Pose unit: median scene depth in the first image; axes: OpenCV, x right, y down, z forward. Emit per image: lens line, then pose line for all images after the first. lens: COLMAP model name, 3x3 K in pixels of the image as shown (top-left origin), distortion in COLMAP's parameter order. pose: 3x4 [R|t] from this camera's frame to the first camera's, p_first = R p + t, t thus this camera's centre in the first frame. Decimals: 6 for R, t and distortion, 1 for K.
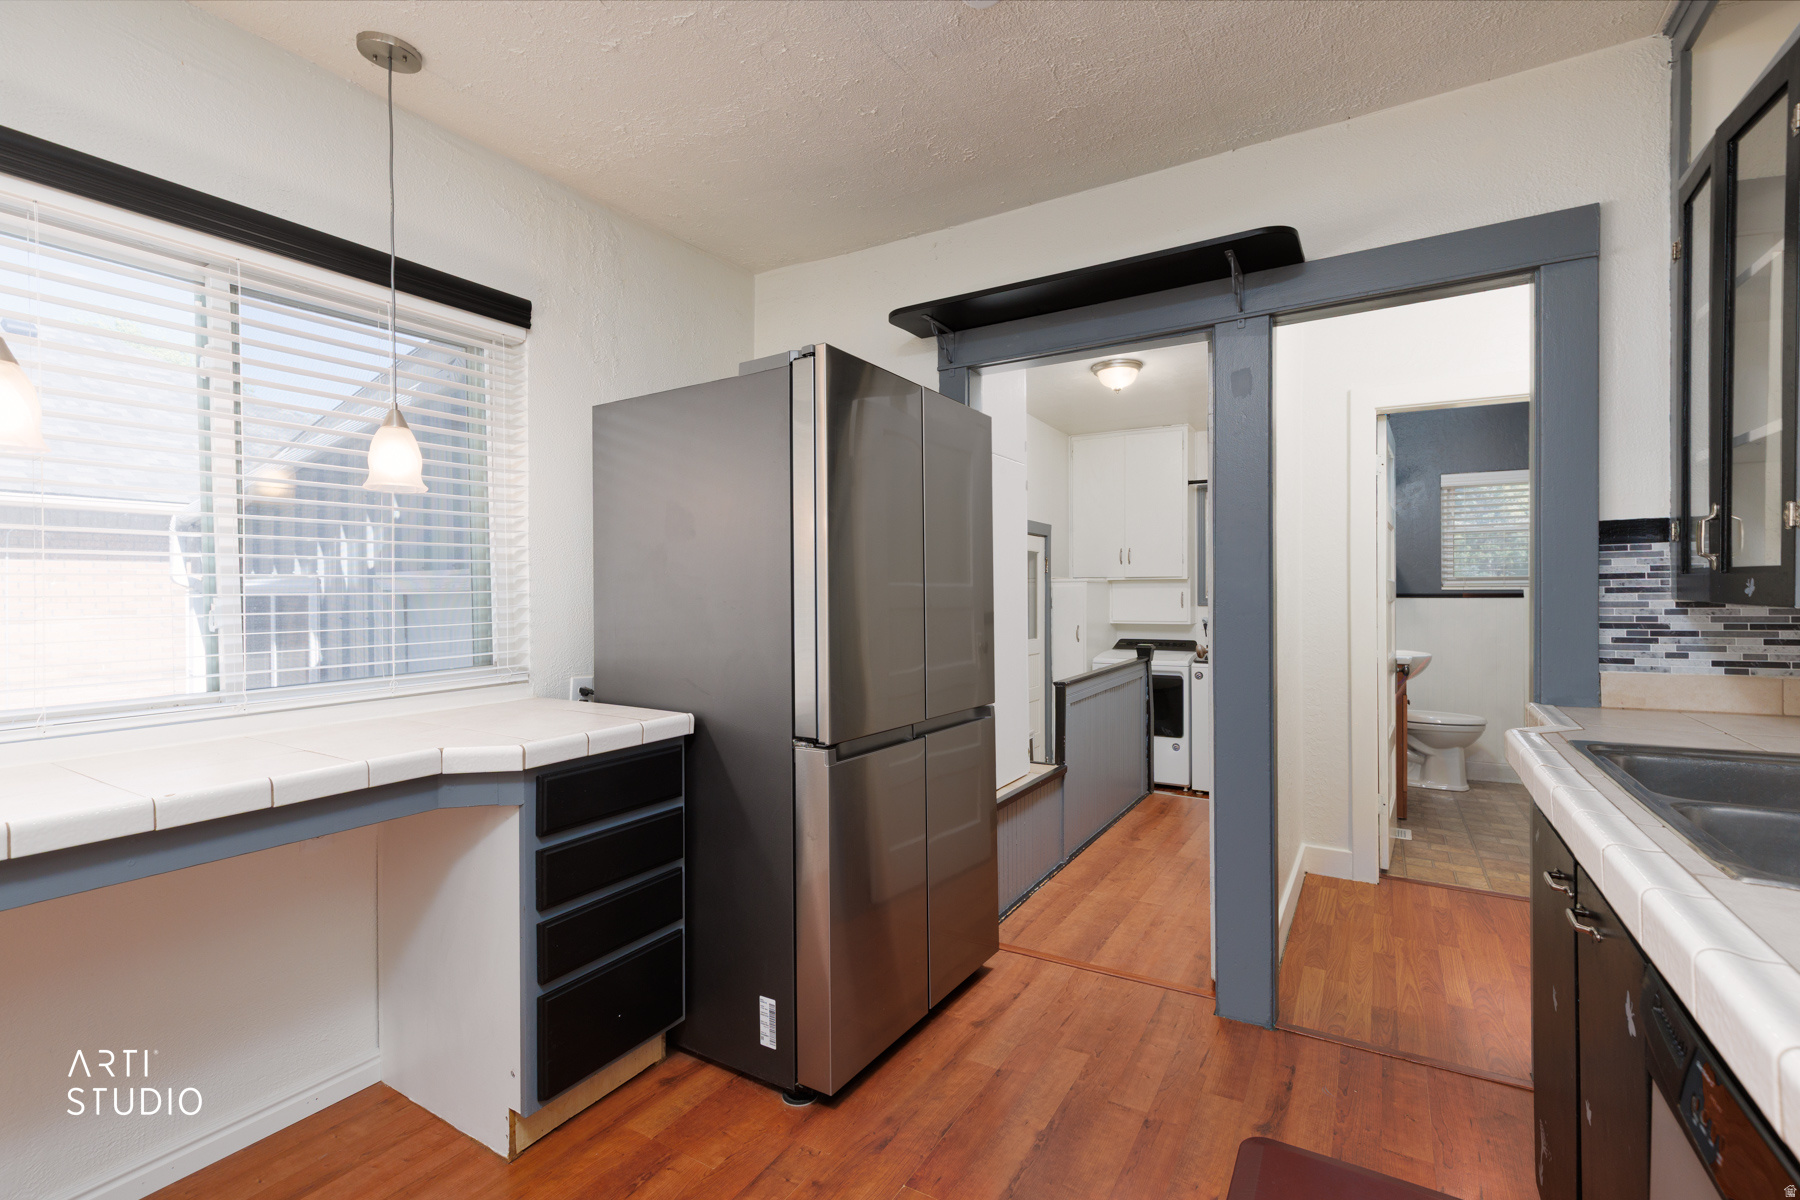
lens RADIAL K [[806.7, 0, 900.0], [0, 806.7, 600.3], [0, 0, 1]] dist [0.008413, -0.001199]
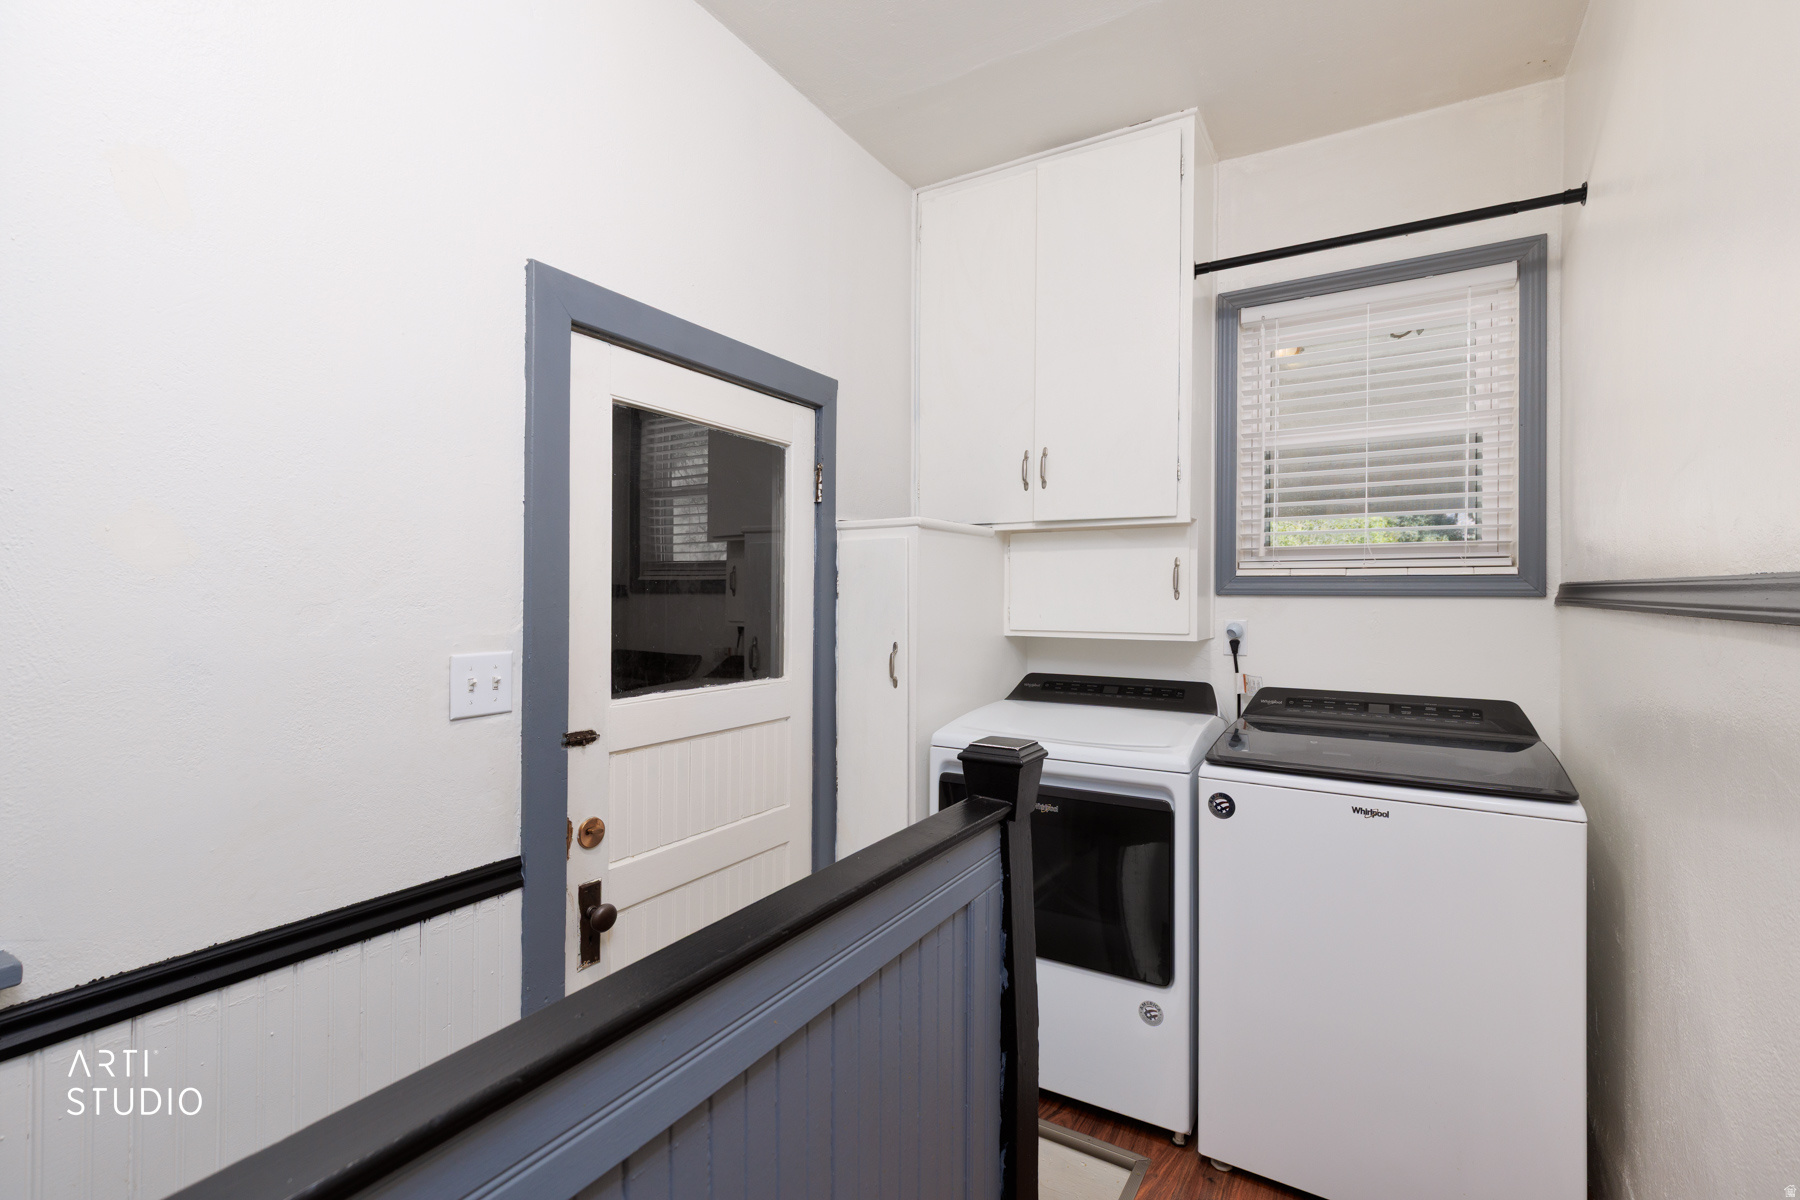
lens RADIAL K [[806.7, 0, 899.6], [0, 806.7, 597.5], [0, 0, 1]] dist [0.008413, -0.001199]
pose [[0.999910, 0.011181, -0.007397, 0.220247], [-0.011196, 0.999935, -0.002018, 0.010817], [0.007374, 0.002101, 0.999971, 0.613778]]
